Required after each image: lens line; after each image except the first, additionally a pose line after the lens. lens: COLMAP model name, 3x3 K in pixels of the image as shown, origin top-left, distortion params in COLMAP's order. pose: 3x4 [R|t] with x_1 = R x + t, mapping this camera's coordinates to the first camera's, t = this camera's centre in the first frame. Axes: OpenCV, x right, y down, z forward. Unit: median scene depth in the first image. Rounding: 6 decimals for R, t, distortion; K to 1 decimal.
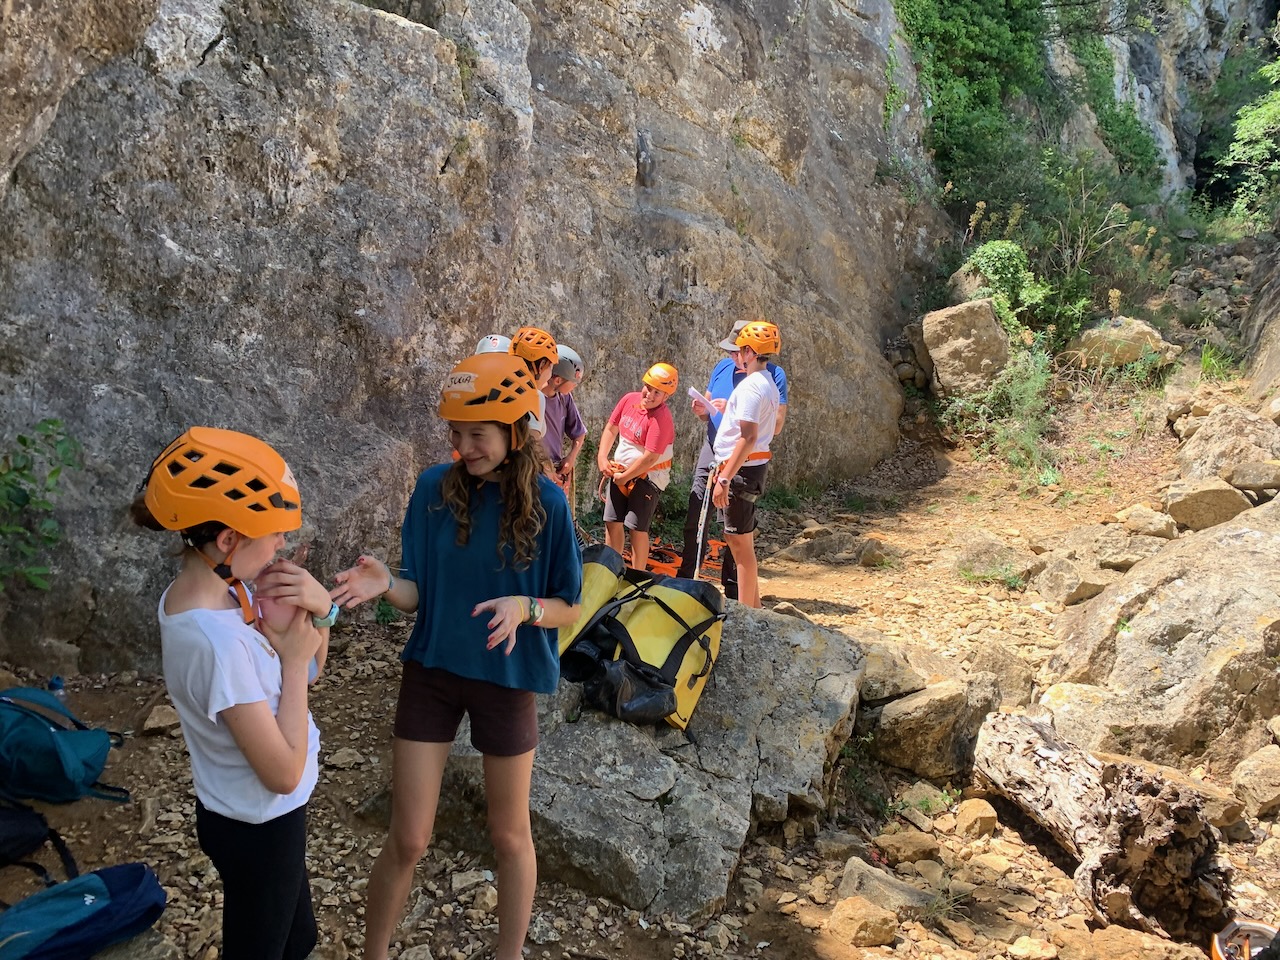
lens RADIAL K [[973.2, 0, 640.2], [0, 973.2, 478.7], [0, 0, 1]] dist [-0.013389, -0.010166]
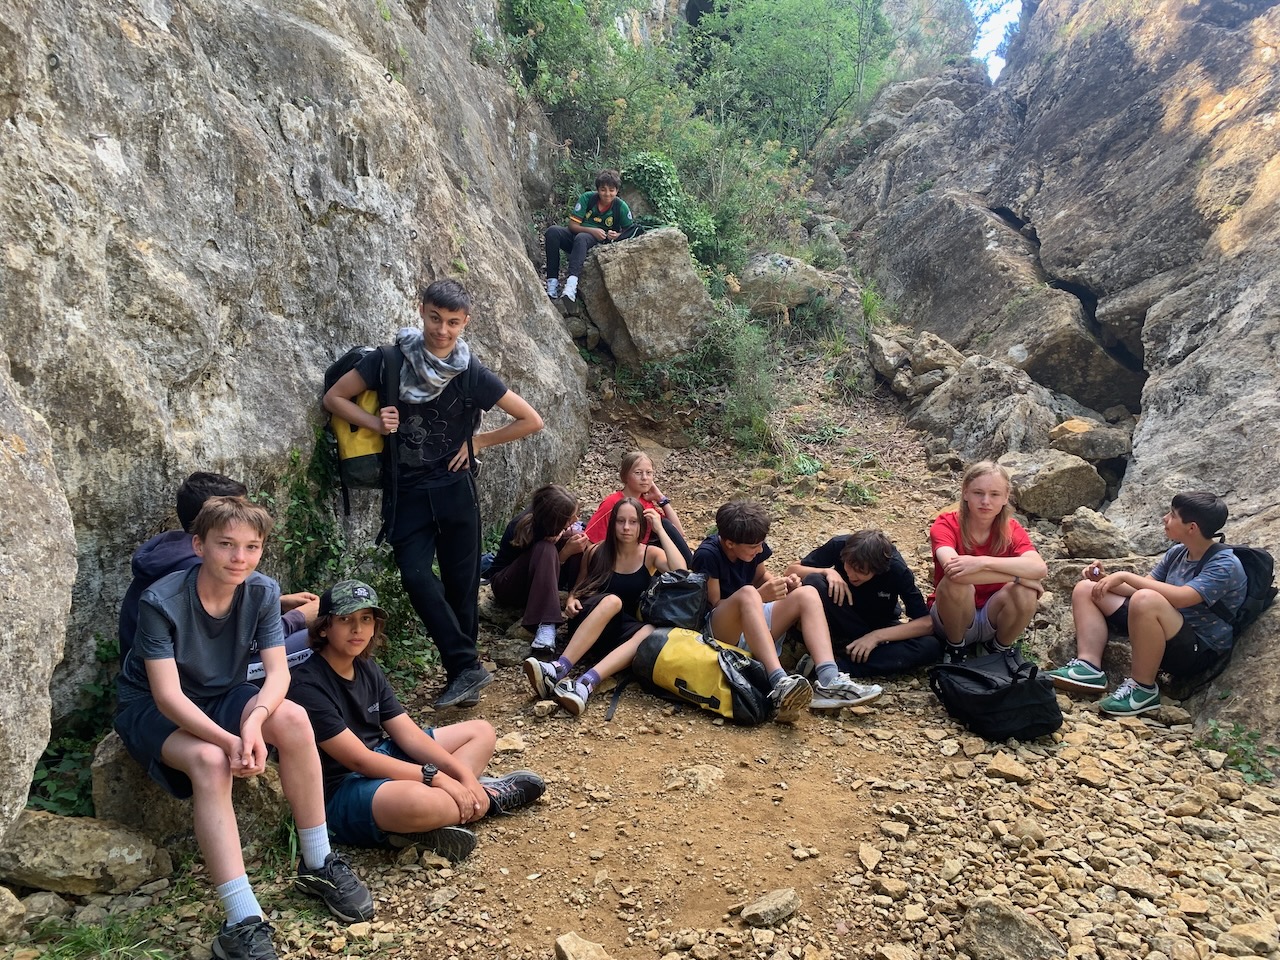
lens RADIAL K [[973.2, 0, 639.8], [0, 973.2, 482.2], [0, 0, 1]] dist [-0.013389, -0.010166]
pose [[0.823613, -0.118553, 0.554623, -0.131347], [0.088404, 0.992791, 0.080934, -0.068104], [-0.560220, -0.017627, 0.828156, 0.503241]]
